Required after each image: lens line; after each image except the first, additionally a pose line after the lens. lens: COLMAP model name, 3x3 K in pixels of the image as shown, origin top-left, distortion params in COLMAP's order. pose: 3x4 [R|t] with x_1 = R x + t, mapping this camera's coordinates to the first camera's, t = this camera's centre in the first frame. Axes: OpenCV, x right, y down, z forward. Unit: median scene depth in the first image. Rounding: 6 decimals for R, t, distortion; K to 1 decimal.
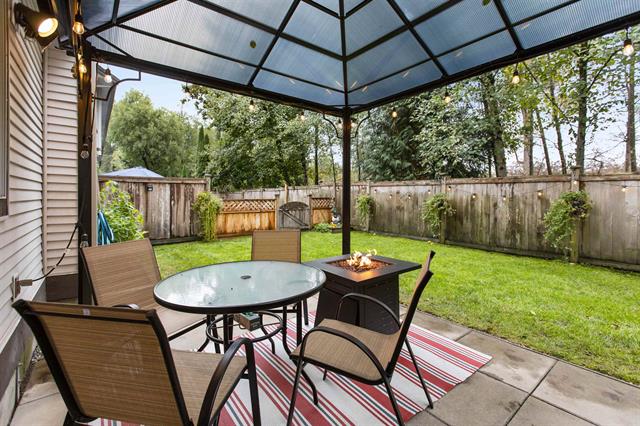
lens RADIAL K [[293.8, 0, 349.6], [0, 293.8, 194.0], [0, 0, 1]] dist [0.001103, 0.000150]
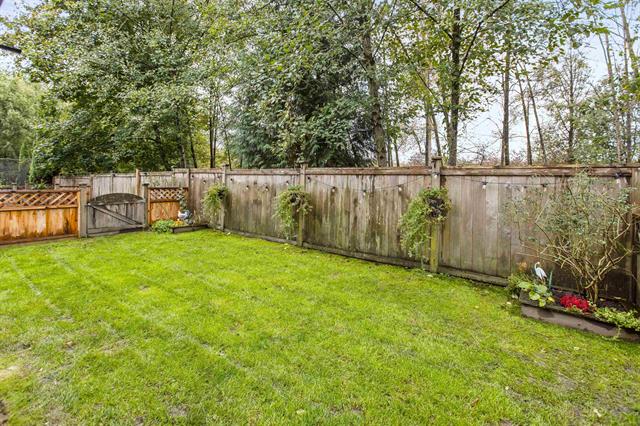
lens RADIAL K [[284.9, 0, 331.7], [0, 284.9, 179.1], [0, 0, 1]] dist [0.011293, 0.000172]
pose [[0.977328, 0.015762, 0.211141, 0.241574], [-0.015292, 0.999876, -0.003860, -0.019155], [-0.211176, 0.000543, 0.977448, 0.212836]]
